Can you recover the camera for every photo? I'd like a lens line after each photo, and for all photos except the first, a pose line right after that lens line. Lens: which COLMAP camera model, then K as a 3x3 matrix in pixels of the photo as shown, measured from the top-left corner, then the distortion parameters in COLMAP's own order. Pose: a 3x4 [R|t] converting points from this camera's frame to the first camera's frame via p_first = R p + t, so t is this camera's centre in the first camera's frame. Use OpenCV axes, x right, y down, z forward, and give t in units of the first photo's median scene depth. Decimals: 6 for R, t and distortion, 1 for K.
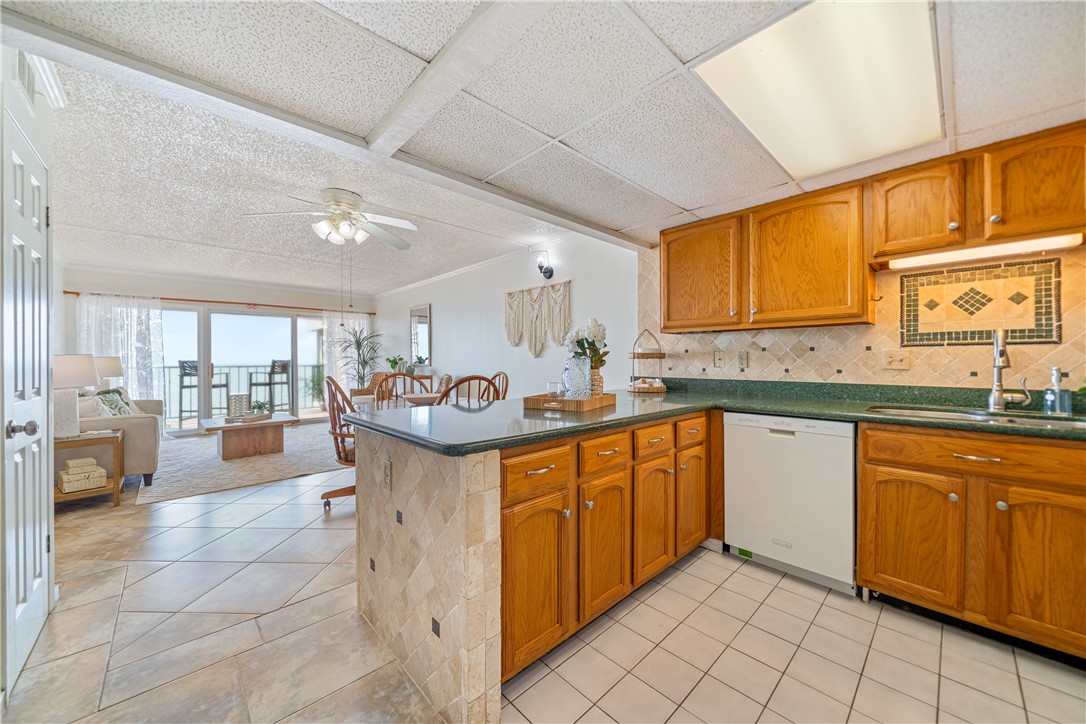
lens RADIAL K [[397.3, 0, 546.2], [0, 397.3, 360.4], [0, 0, 1]] dist [-0.001708, -0.000147]
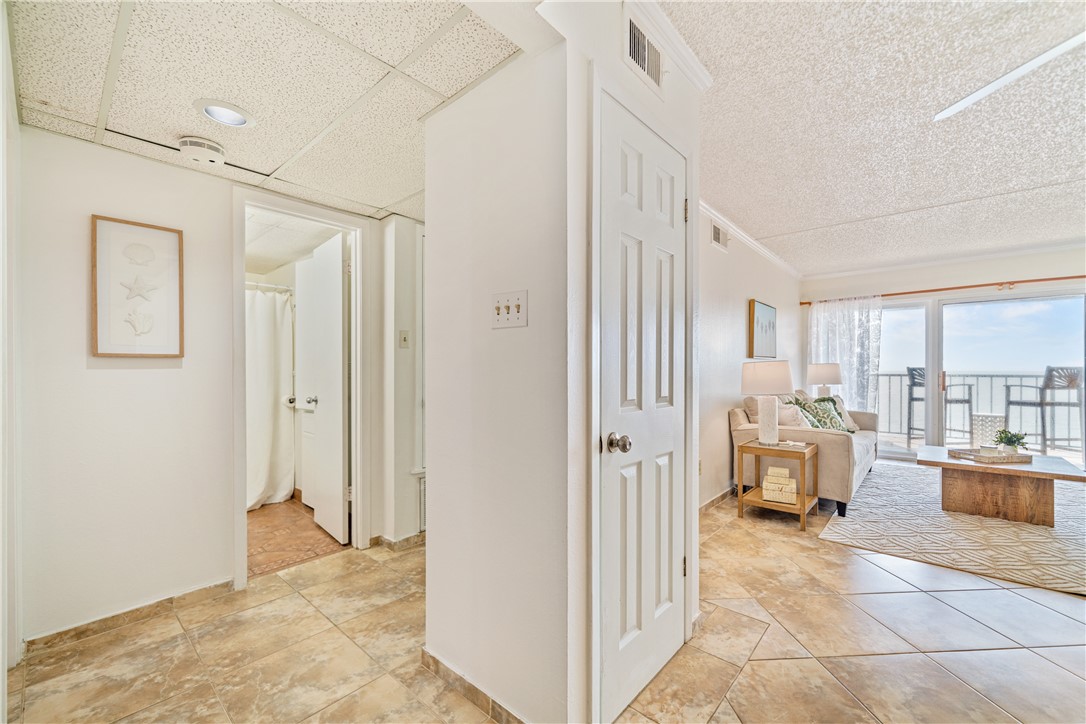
lens RADIAL K [[435.9, 0, 547.3], [0, 435.9, 369.9], [0, 0, 1]] dist [0.000582, -0.000028]
pose [[0.090474, 0.006844, -0.995875, -0.146483], [-0.001145, 0.999976, 0.006768, 0.000224], [0.995898, 0.000528, 0.090480, 0.305800]]
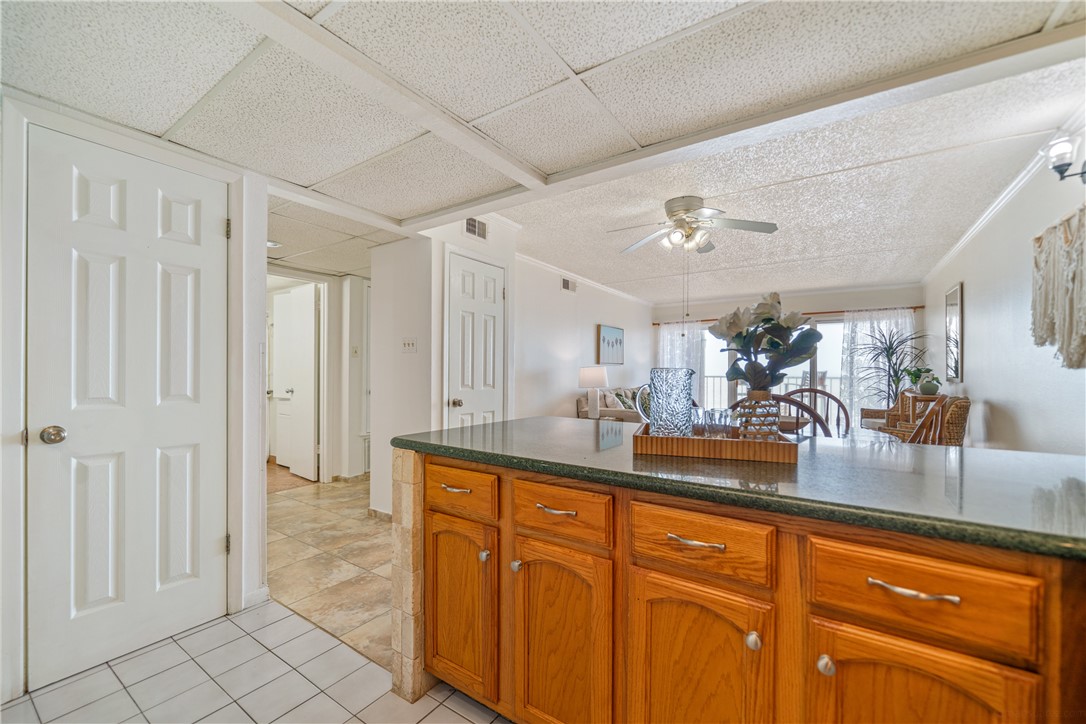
lens RADIAL K [[435.9, 0, 547.3], [0, 435.9, 369.9], [0, 0, 1]] dist [0.000582, -0.000028]
pose [[0.214566, 0.003057, -0.976705, 0.413671], [-0.006923, 0.999975, 0.001609, -0.002916], [0.976685, 0.006416, 0.214582, 0.394207]]
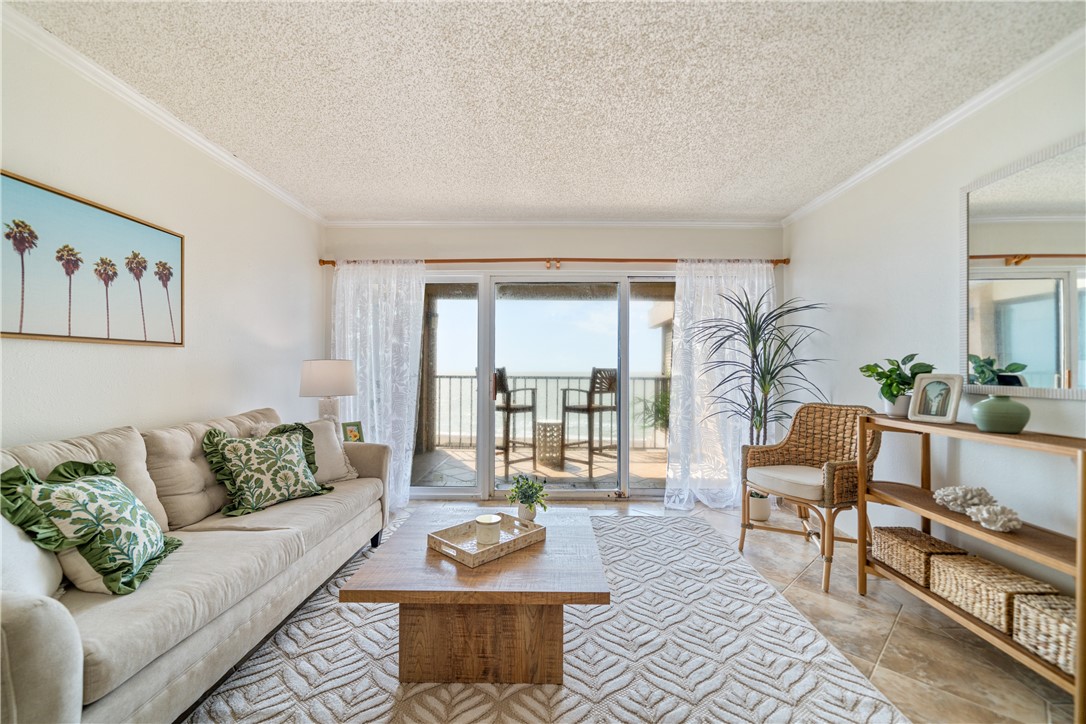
lens RADIAL K [[445.9, 0, 545.5], [0, 445.9, 370.6], [0, 0, 1]] dist [0.000476, -0.000220]
pose [[0.714257, 0.011358, -0.699791, -0.631819], [-0.010526, 0.999930, 0.005486, -0.000510], [0.699804, 0.003447, 0.714327, 1.075232]]
